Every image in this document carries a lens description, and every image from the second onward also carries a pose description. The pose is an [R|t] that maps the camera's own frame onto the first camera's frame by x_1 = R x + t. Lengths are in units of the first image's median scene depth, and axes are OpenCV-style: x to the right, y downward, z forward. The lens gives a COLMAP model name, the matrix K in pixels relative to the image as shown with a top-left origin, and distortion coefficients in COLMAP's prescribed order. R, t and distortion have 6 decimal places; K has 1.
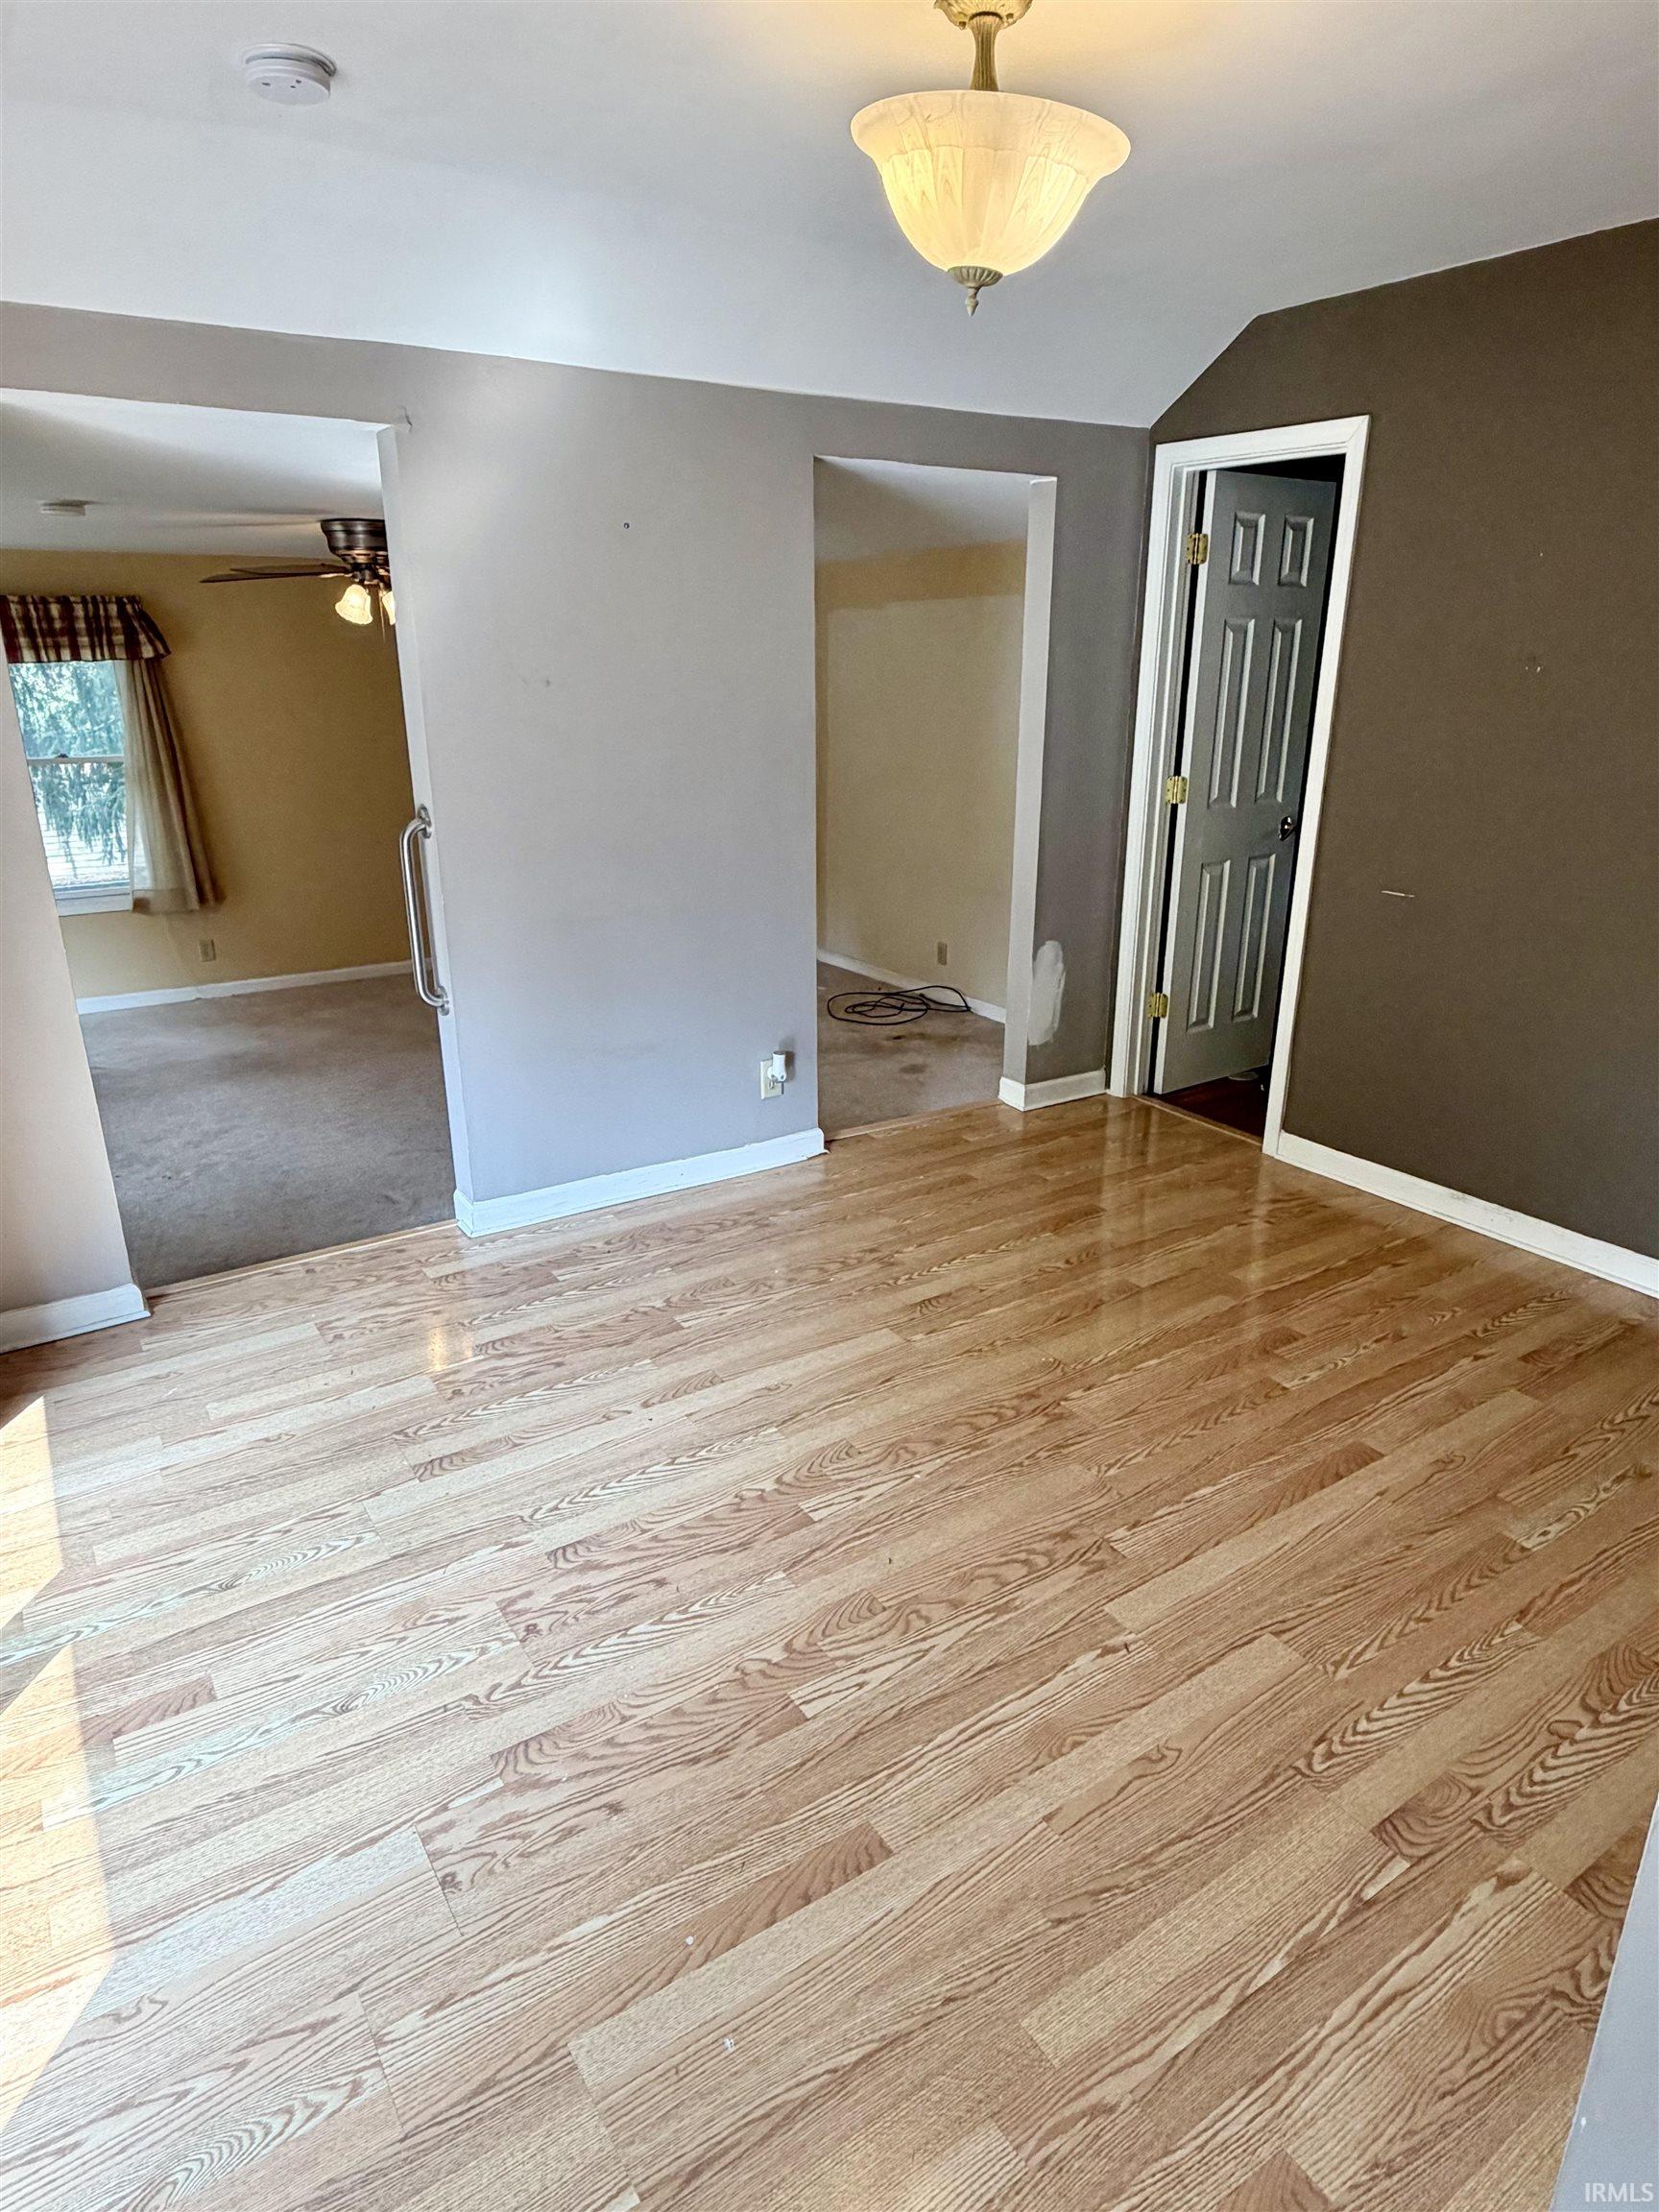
lens RADIAL K [[1314.1, 0, 831.6], [0, 1314.1, 1107.3], [0, 0, 1]] dist [0.008001, -0.000854]
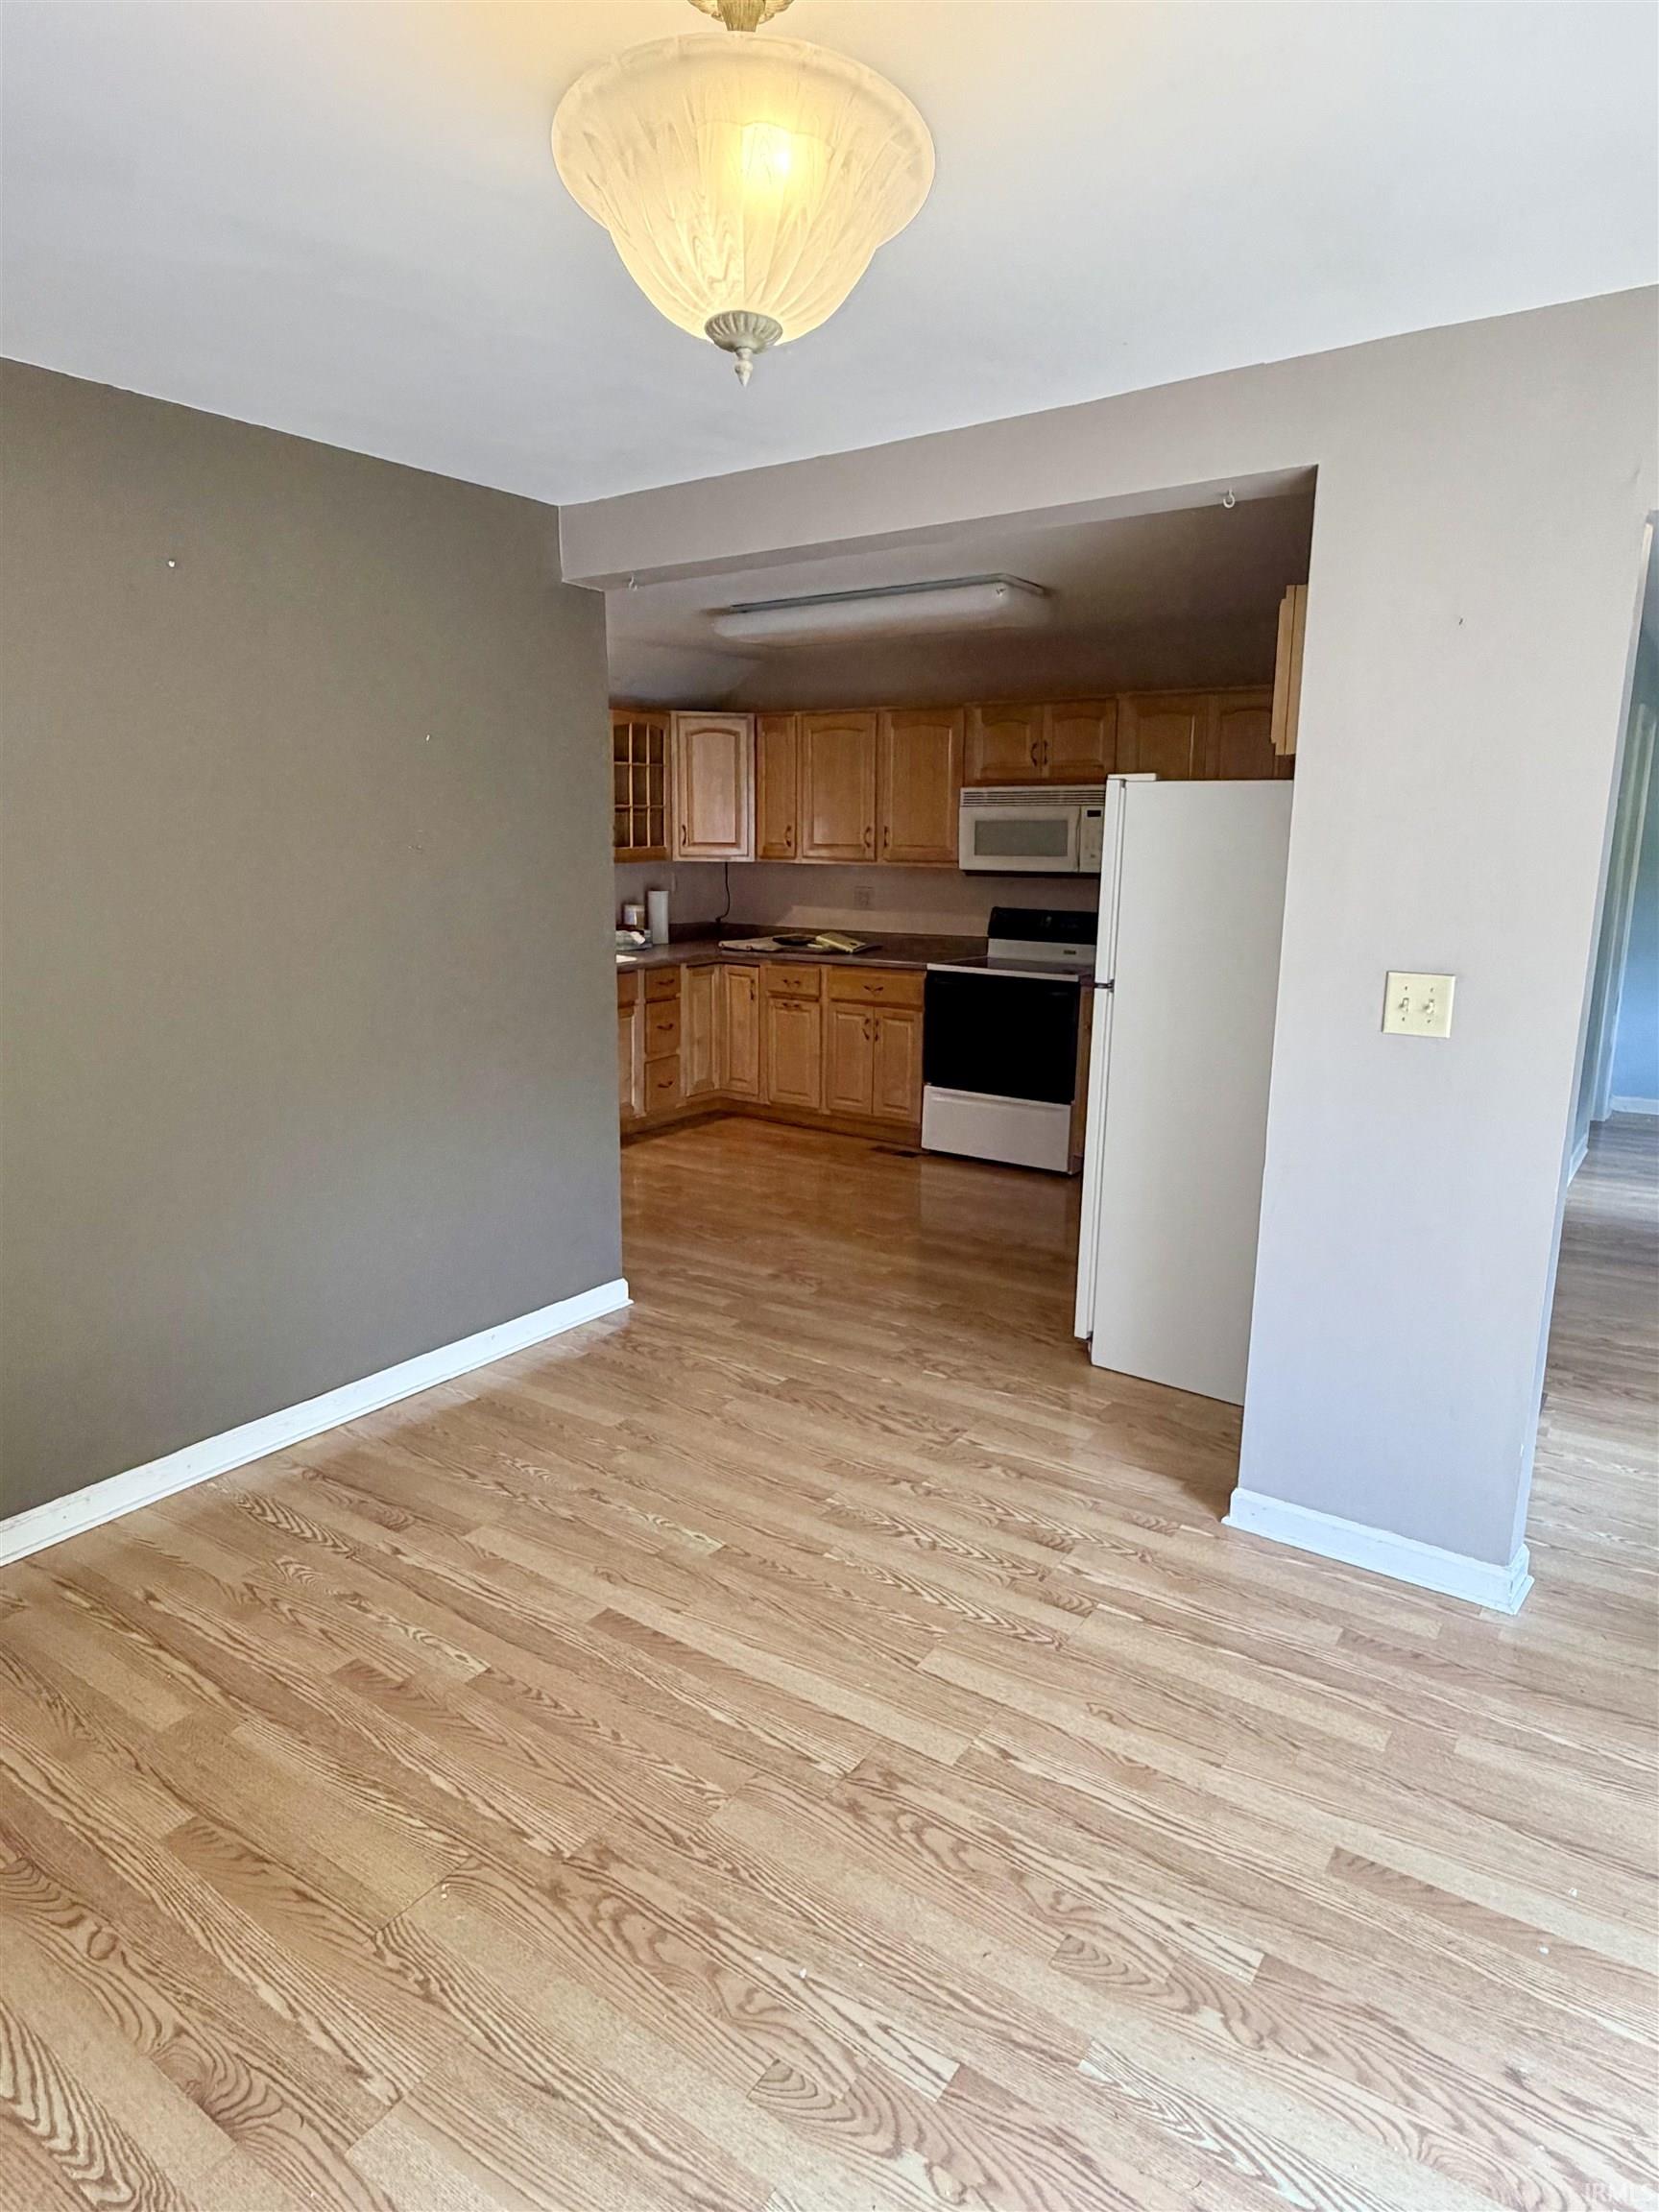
lens RADIAL K [[1314.1, 0, 834.2], [0, 1314.1, 1103.2], [0, 0, 1]] dist [0.008001, -0.000854]
pose [[-0.373711, -0.191548, 0.907551, -0.462041], [0.299251, 0.901224, 0.313438, -0.332100], [-0.877946, 0.388721, -0.279477, 0.947343]]
